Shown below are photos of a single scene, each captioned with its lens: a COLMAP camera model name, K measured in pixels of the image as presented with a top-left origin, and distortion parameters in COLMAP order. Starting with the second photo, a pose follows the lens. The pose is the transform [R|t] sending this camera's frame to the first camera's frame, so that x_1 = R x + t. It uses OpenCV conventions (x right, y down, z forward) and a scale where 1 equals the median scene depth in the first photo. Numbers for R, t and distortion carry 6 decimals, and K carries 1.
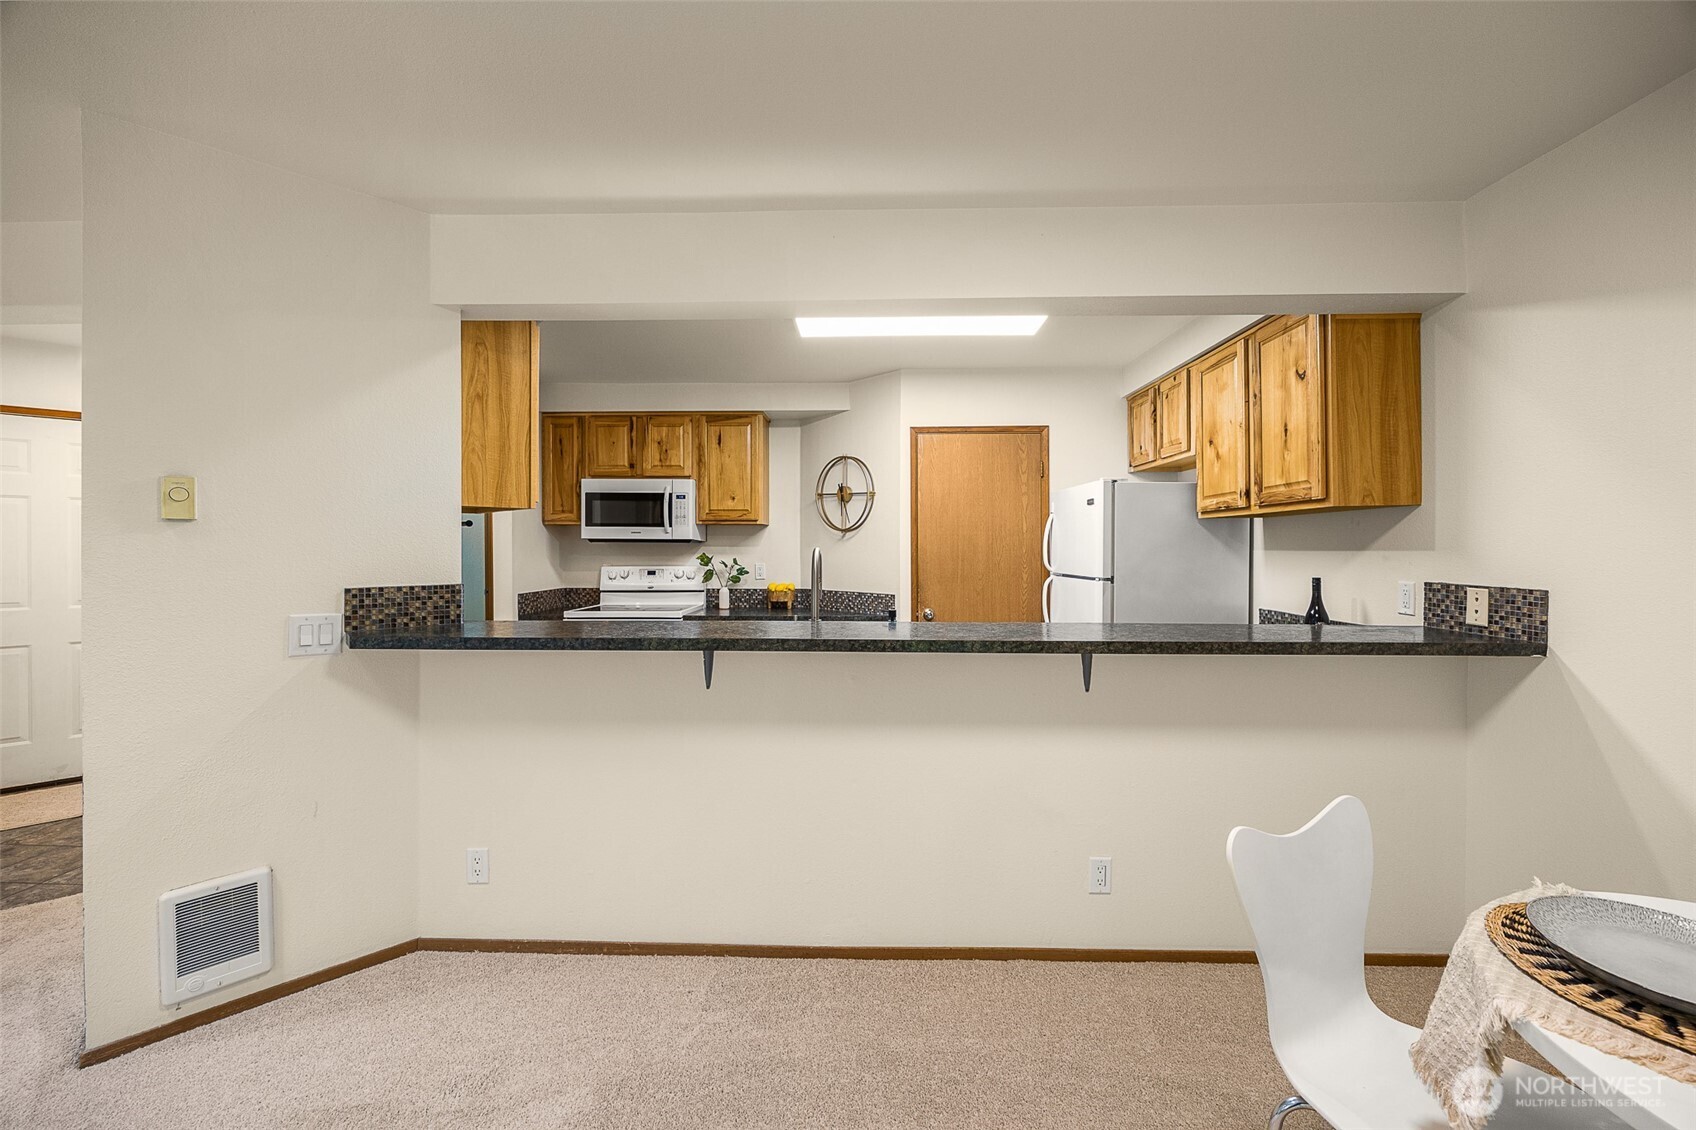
lens RADIAL K [[653.3, 0, 851.3], [0, 653.3, 549.1], [0, 0, 1]] dist [-0.000206, 0.000180]
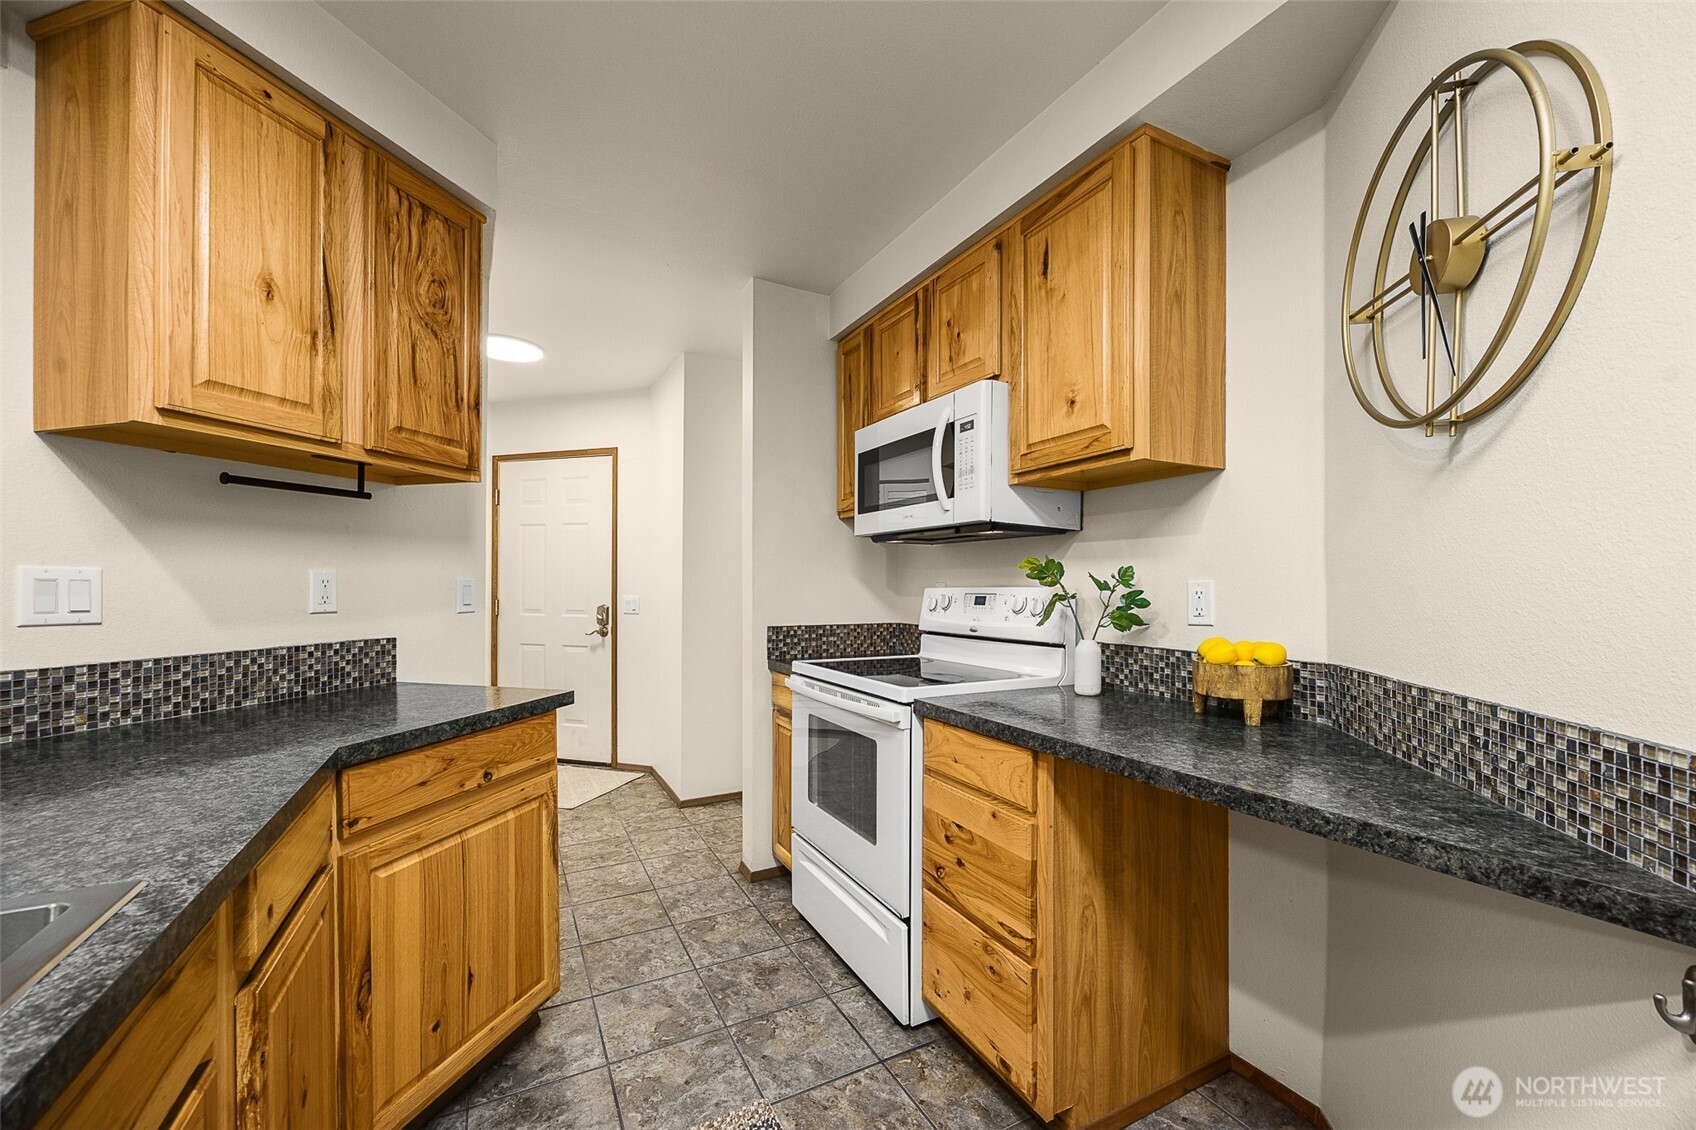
lens RADIAL K [[654.5, 0, 844.5], [0, 654.5, 580.2], [0, 0, 1]] dist [-0.001265, -0.000057]
pose [[0.494080, -0.007409, -0.869385, 0.138704], [-0.005094, 0.999922, -0.011417, 0.050347], [0.869401, 0.010070, 0.494004, 1.222715]]
